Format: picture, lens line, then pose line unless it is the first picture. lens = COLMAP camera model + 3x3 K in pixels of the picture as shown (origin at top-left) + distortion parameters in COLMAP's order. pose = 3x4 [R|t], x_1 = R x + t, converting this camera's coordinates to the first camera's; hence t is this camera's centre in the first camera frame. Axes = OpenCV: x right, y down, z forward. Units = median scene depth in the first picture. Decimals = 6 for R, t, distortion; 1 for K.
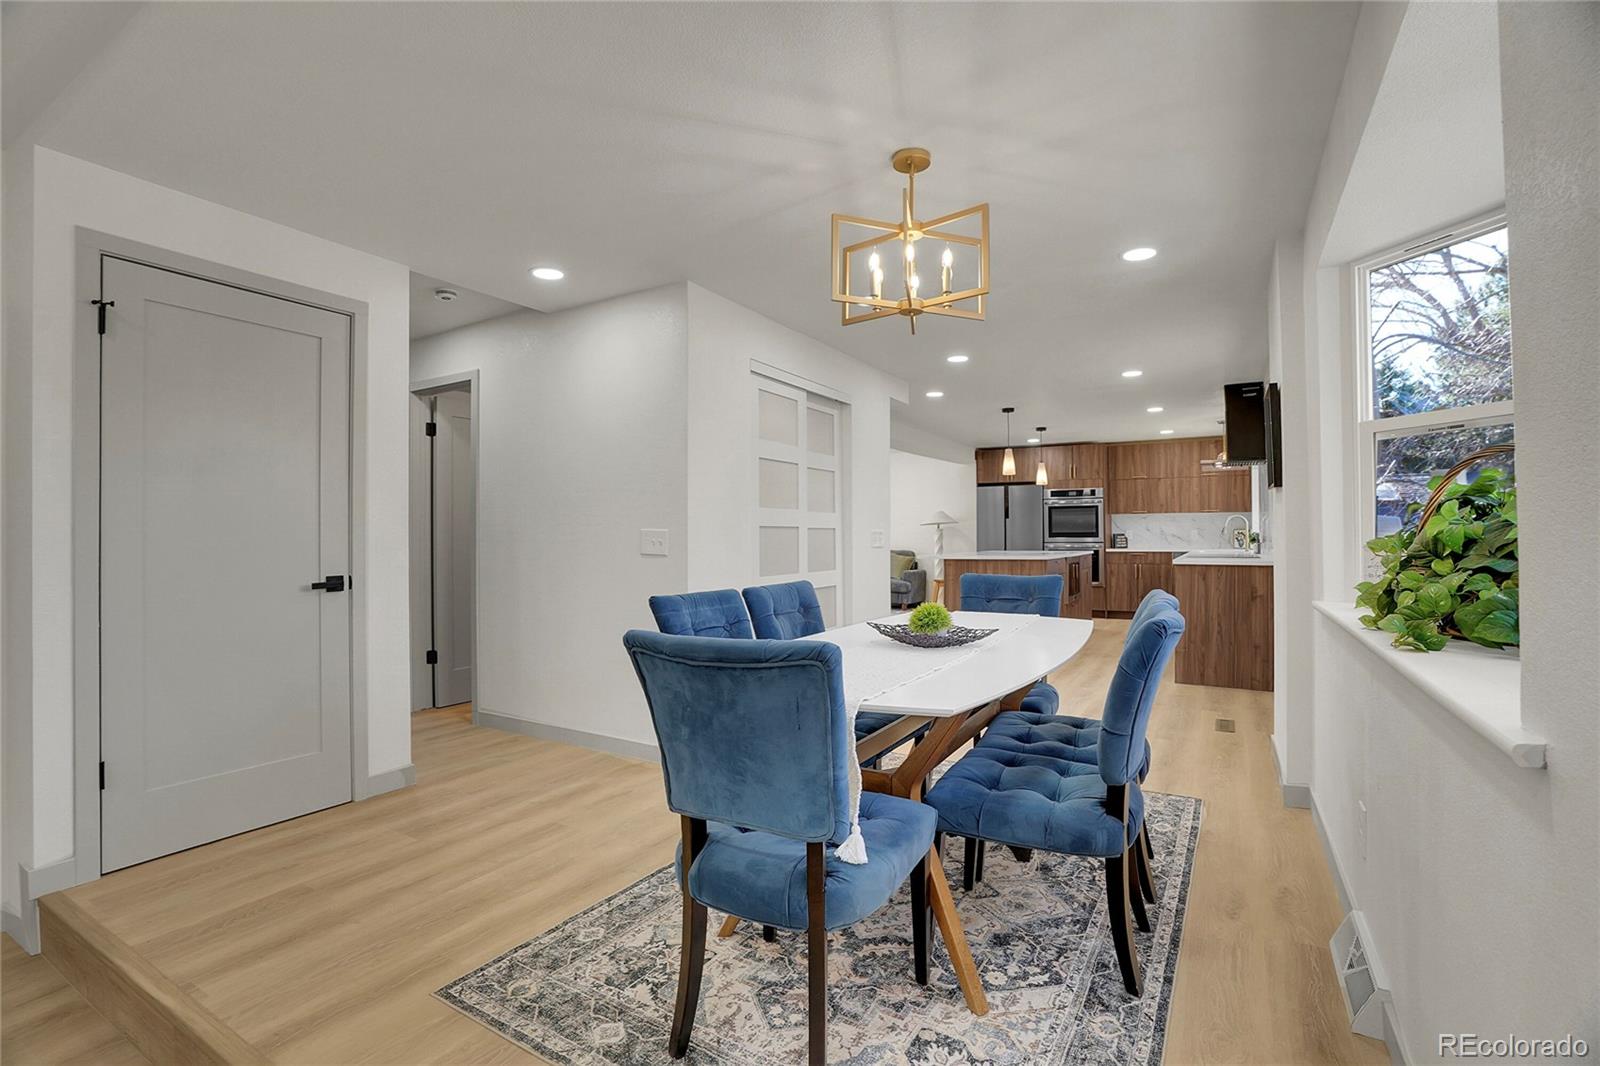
lens RADIAL K [[740.3, 0, 796.6], [0, 740.3, 533.5], [0, 0, 1]] dist [-0.067454, 0.025303]
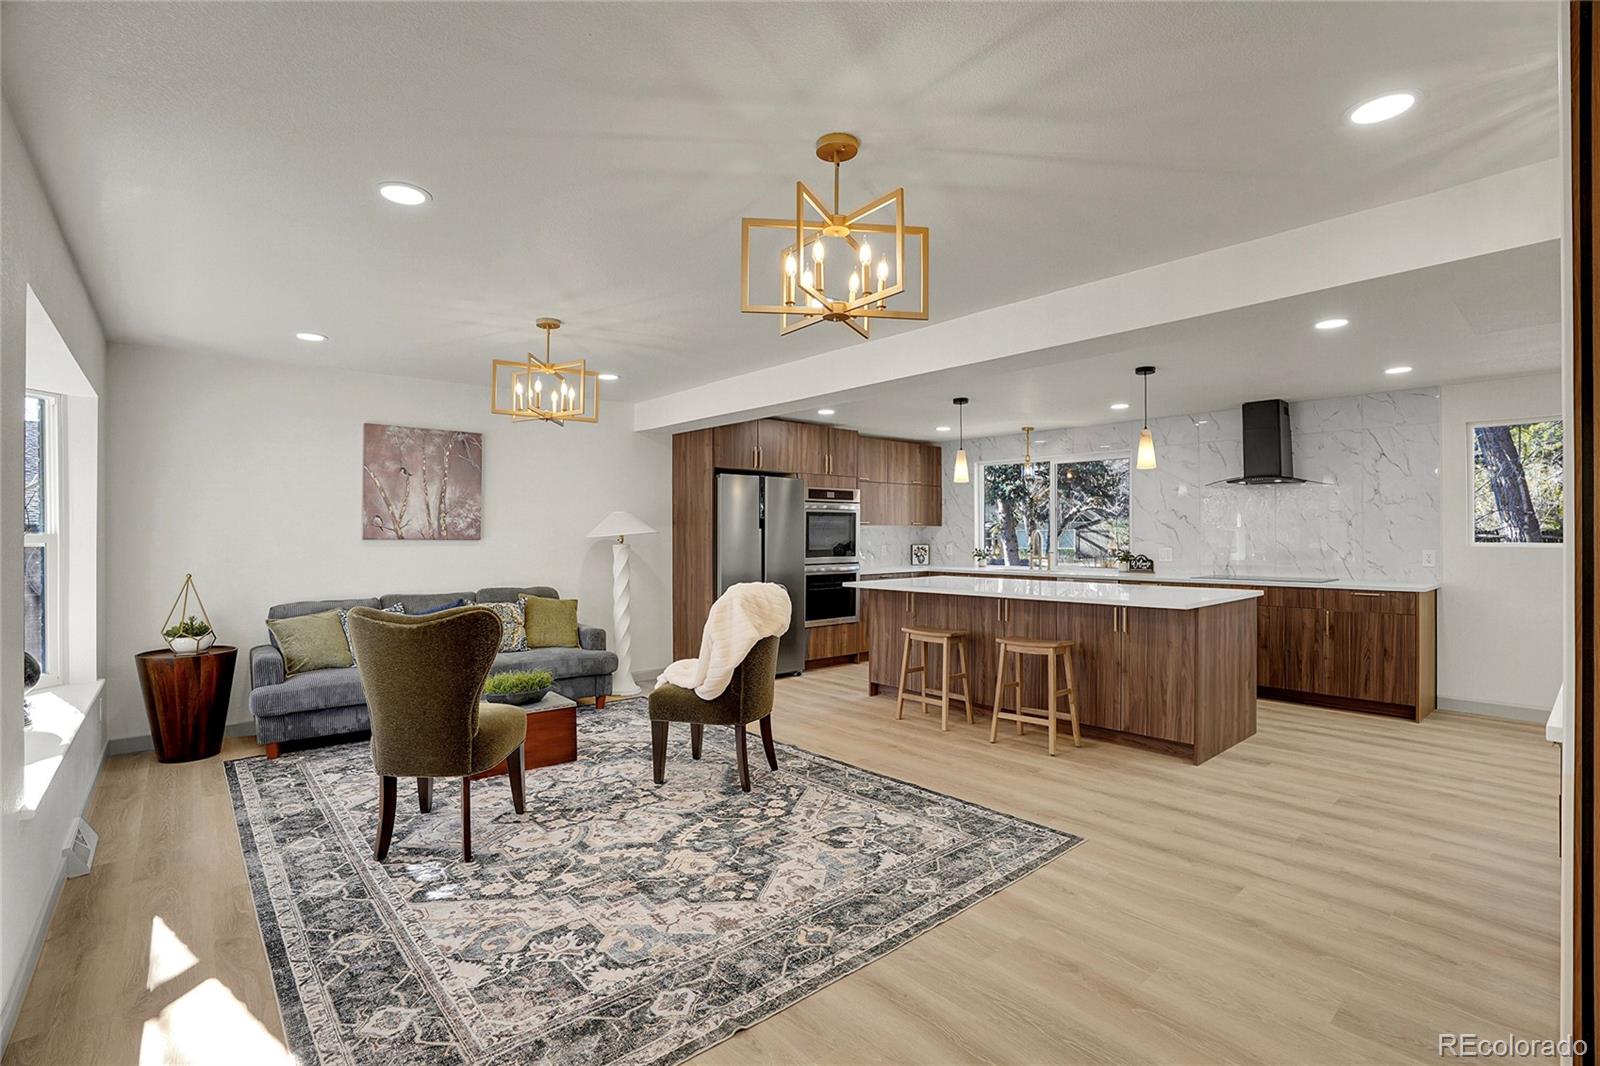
lens RADIAL K [[740.3, 0, 804.7], [0, 740.3, 539.2], [0, 0, 1]] dist [-0.067454, 0.025303]
pose [[0.313308, -0.000329, 0.949651, -0.318779], [-0.003249, 0.999994, 0.001419, -0.012794], [-0.949646, -0.003530, 0.313305, 0.819101]]
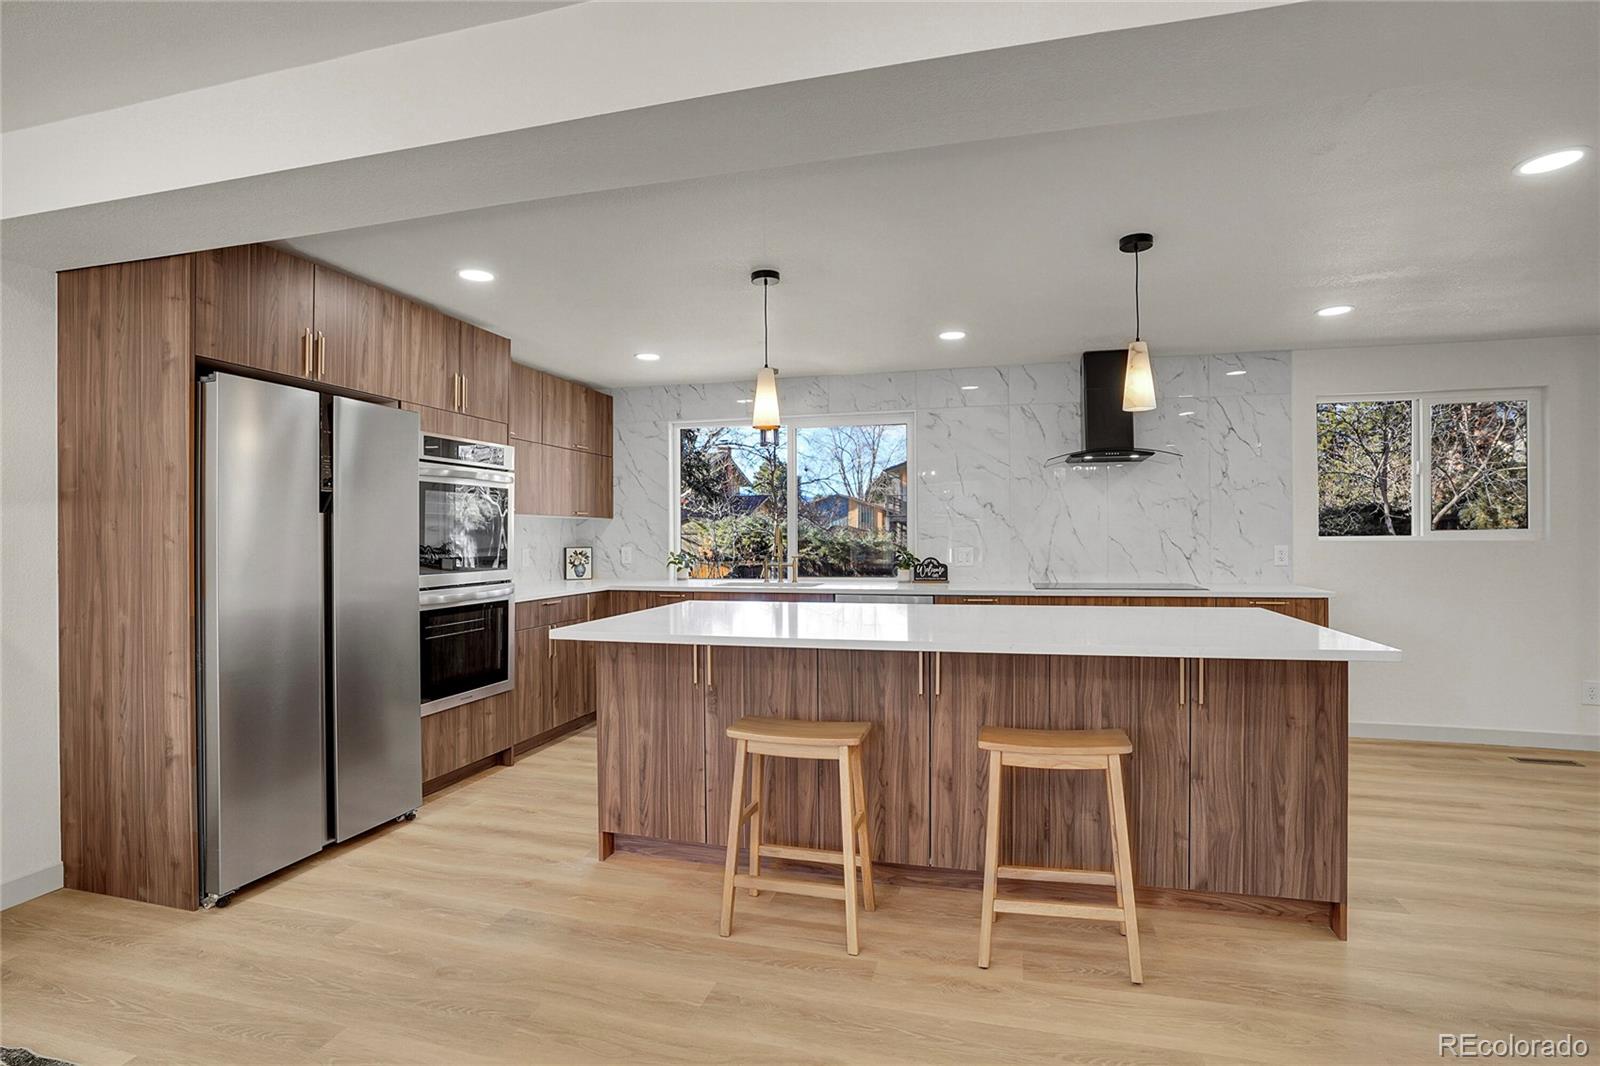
lens RADIAL K [[780.1, 0, 797.3], [0, 780.1, 533.3], [0, 0, 1]] dist [-0.037203, 0.003024]
pose [[-0.261278, 0.011089, 0.965200, -0.039291], [0.004075, 0.999938, -0.010385, -0.009225], [-0.965255, 0.001220, -0.261307, 0.964329]]
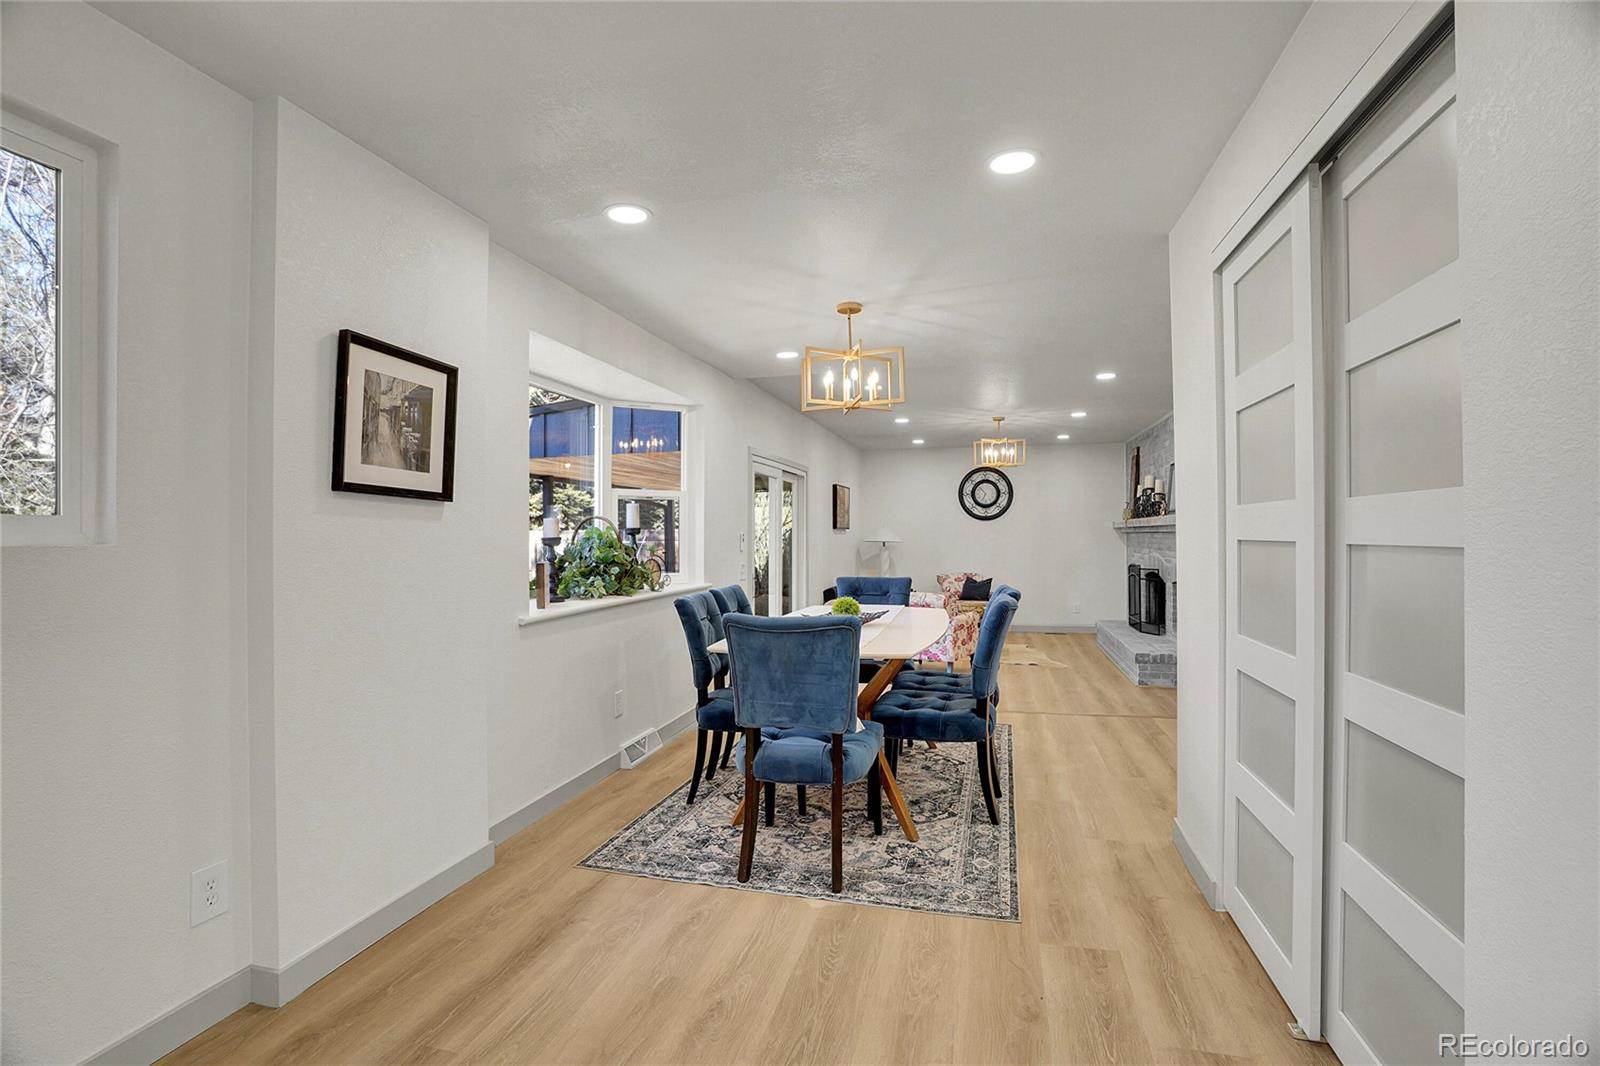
lens RADIAL K [[740.3, 0, 801.4], [0, 740.3, 530.6], [0, 0, 1]] dist [-0.067454, 0.025303]
pose [[-0.960037, 0.011729, -0.279628, 0.173454], [0.014354, 0.999870, -0.007343, -0.007445], [0.279505, -0.011063, -0.960080, 0.613354]]
